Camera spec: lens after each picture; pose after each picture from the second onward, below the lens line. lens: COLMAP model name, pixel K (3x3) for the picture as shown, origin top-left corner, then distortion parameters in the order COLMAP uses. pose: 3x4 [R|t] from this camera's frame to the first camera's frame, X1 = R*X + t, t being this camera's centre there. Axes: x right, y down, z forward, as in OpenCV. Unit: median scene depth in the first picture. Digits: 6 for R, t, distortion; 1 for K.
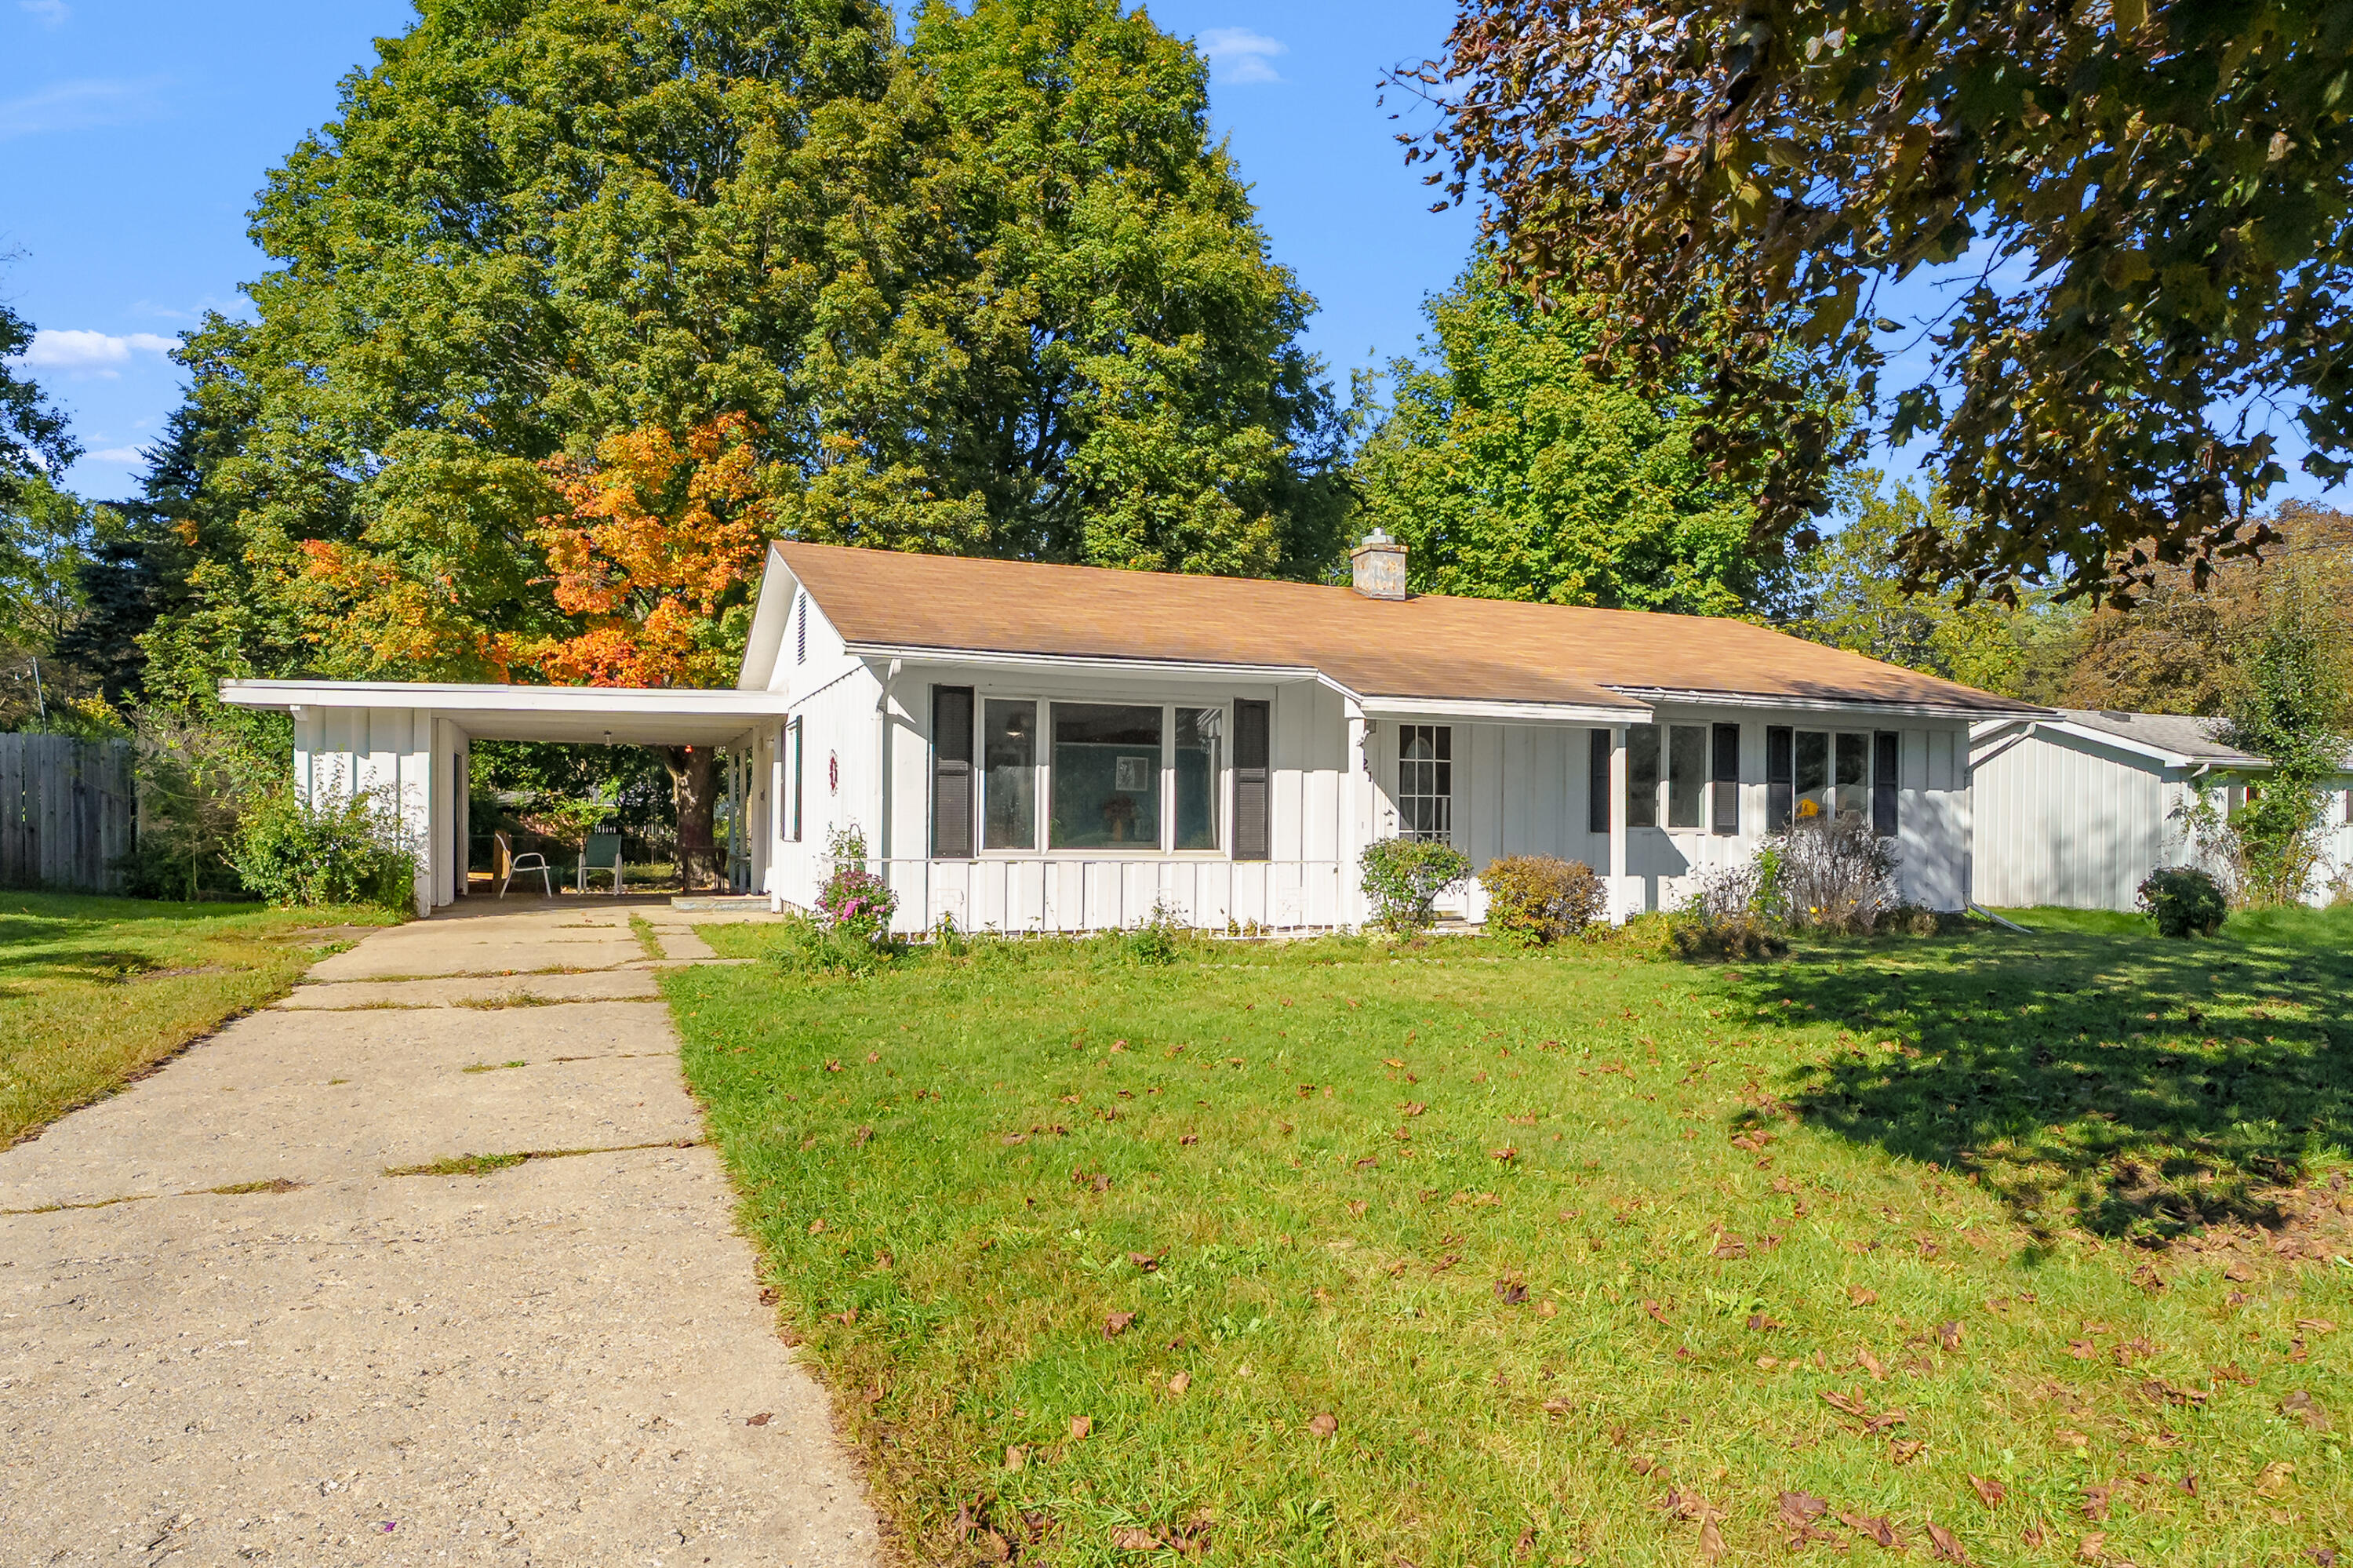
lens RADIAL K [[1166.9, 0, 1174.0], [0, 1166.9, 783.0], [0, 0, 1]] dist [-0.008808, -0.000575]
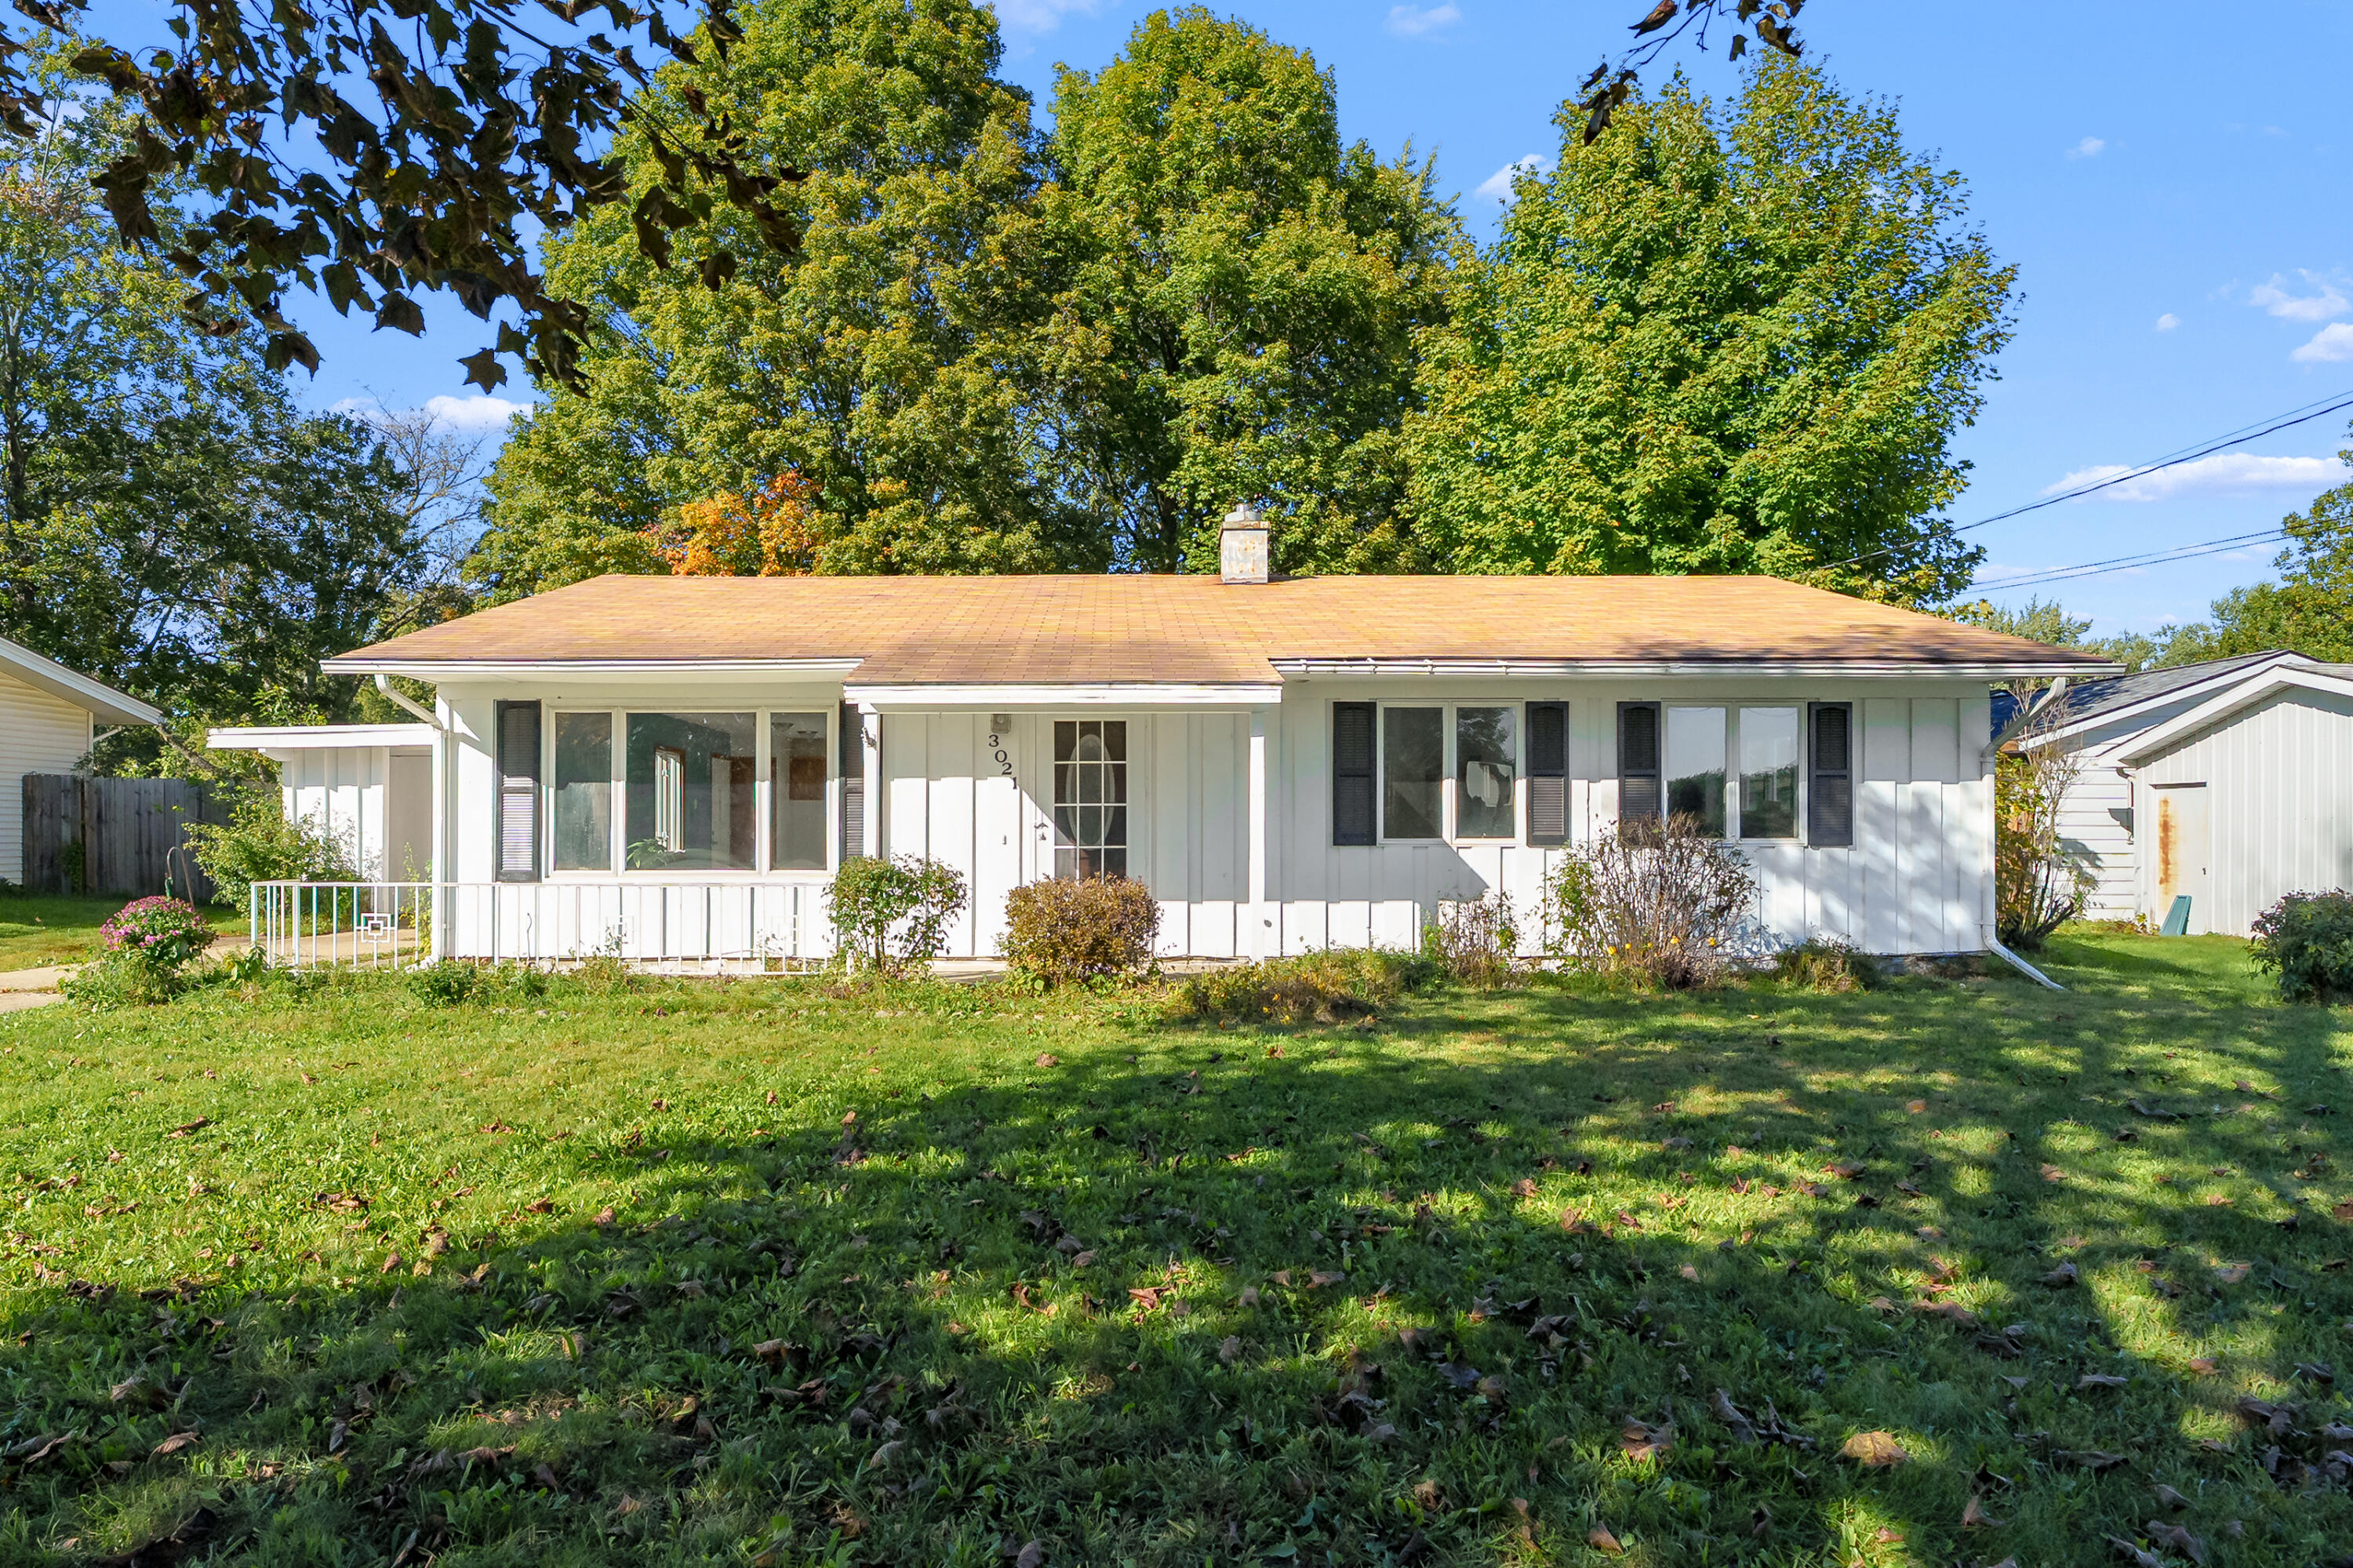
lens RADIAL K [[1059.2, 0, 1177.9], [0, 1059.2, 795.5], [0, 0, 1]] dist [-0.008606, 0.001240]
pose [[0.948360, -0.023870, -0.316296, 0.300106], [0.022439, 0.999715, -0.008166, 0.007031], [0.316401, 0.000647, 0.948625, 0.172358]]
